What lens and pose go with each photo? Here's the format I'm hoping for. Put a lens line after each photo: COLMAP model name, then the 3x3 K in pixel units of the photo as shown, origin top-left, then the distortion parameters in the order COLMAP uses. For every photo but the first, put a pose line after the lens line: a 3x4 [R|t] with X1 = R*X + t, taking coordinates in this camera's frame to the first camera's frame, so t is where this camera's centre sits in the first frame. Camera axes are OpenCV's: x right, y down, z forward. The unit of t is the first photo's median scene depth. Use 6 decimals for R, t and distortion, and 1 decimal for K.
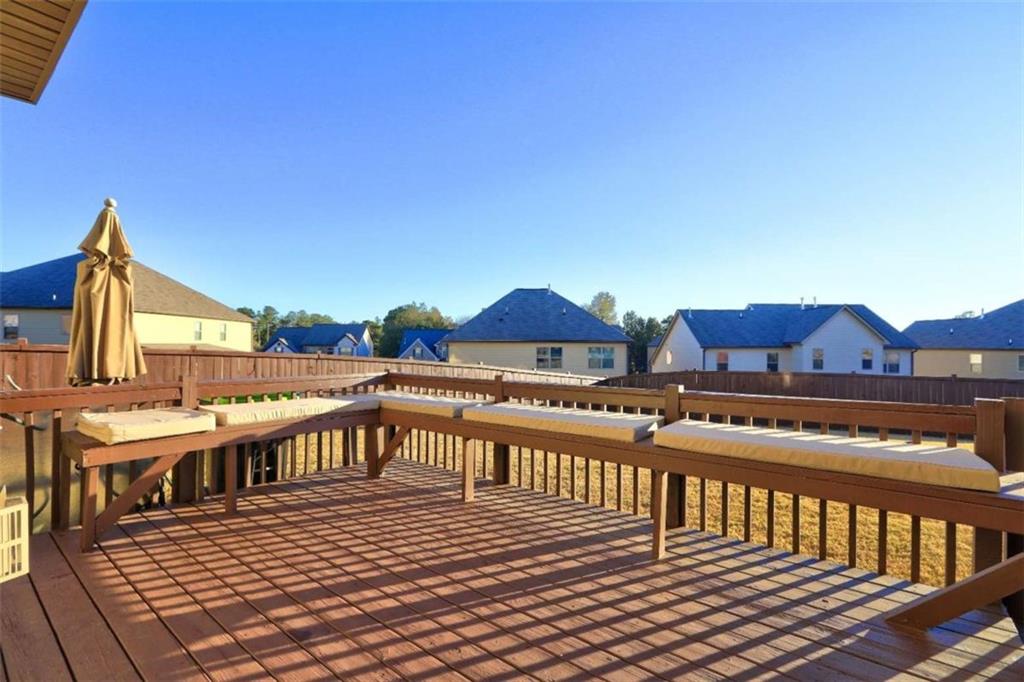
lens RADIAL K [[453.0, 0, 511.1], [0, 453.0, 342.3], [0, 0, 1]] dist [0.001187, 0.000473]
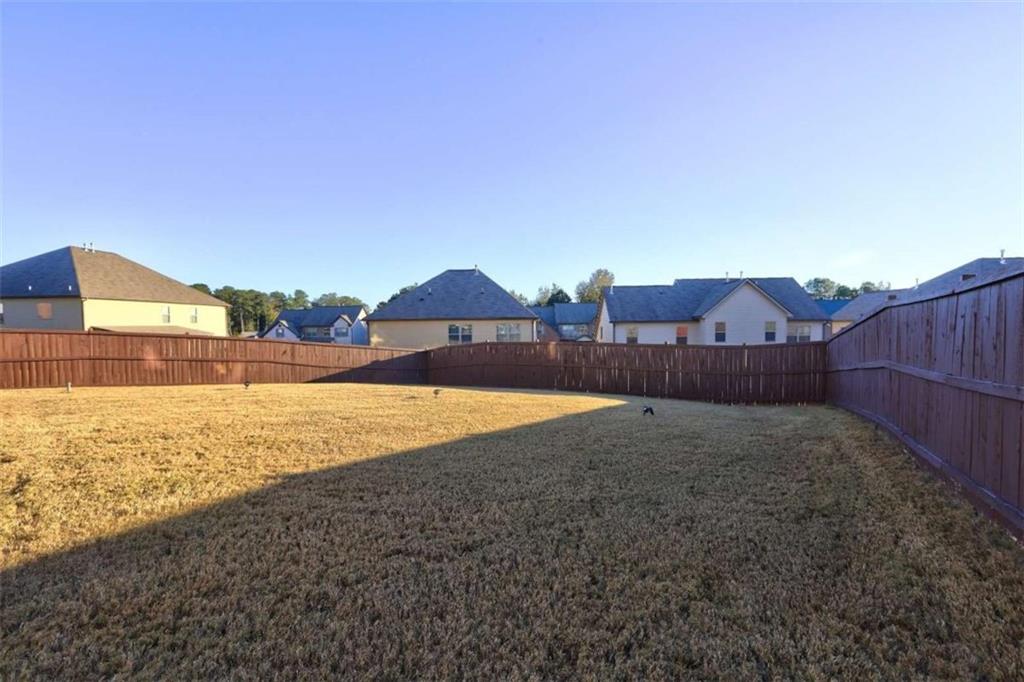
lens RADIAL K [[453.0, 0, 513.2], [0, 453.0, 340.1], [0, 0, 1]] dist [0.001187, 0.000473]
pose [[0.997362, -0.012895, -0.071431, 0.244755], [0.015858, 0.999031, 0.041057, 0.004896], [0.070833, -0.042081, 0.996600, -0.061788]]
